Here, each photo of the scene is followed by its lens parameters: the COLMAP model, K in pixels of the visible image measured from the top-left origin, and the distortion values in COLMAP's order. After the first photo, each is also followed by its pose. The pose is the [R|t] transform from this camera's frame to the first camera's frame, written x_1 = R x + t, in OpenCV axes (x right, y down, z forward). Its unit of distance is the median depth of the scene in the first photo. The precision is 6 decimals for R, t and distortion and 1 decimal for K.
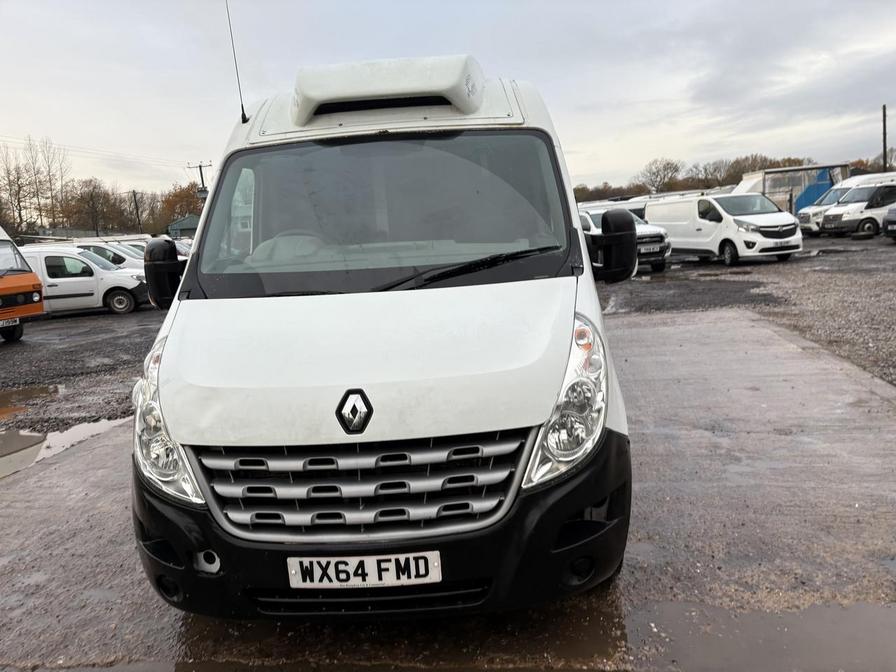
lens RADIAL K [[666.8, 0, 453.9], [0, 666.8, 336.9], [0, 0, 1]] dist [0.019766, -0.011589]
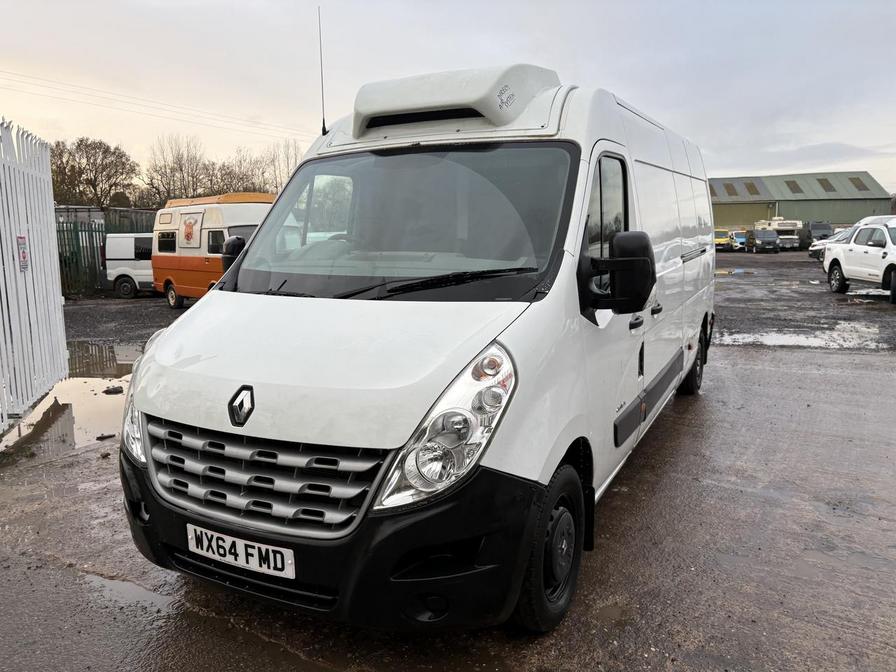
lens RADIAL K [[666.8, 0, 446.8], [0, 666.8, 334.4], [0, 0, 1]] dist [0.019766, -0.011589]
pose [[0.906576, 0.117142, -0.405459, 0.578118], [-0.117204, 0.992799, 0.024772, -0.069887], [0.405442, 0.025063, 0.913777, 0.128057]]
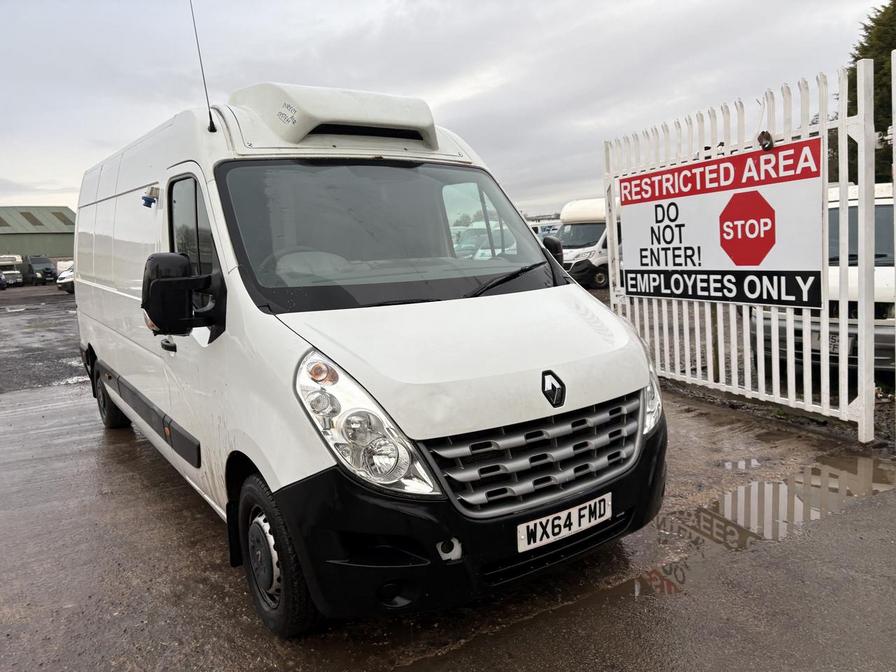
lens RADIAL K [[666.8, 0, 450.7], [0, 666.8, 332.5], [0, 0, 1]] dist [0.019766, -0.011589]
pose [[0.804283, -0.052850, 0.591892, -0.988364], [0.094905, 0.994676, -0.040146, 0.042125], [-0.586619, 0.088462, 0.805017, 0.133392]]
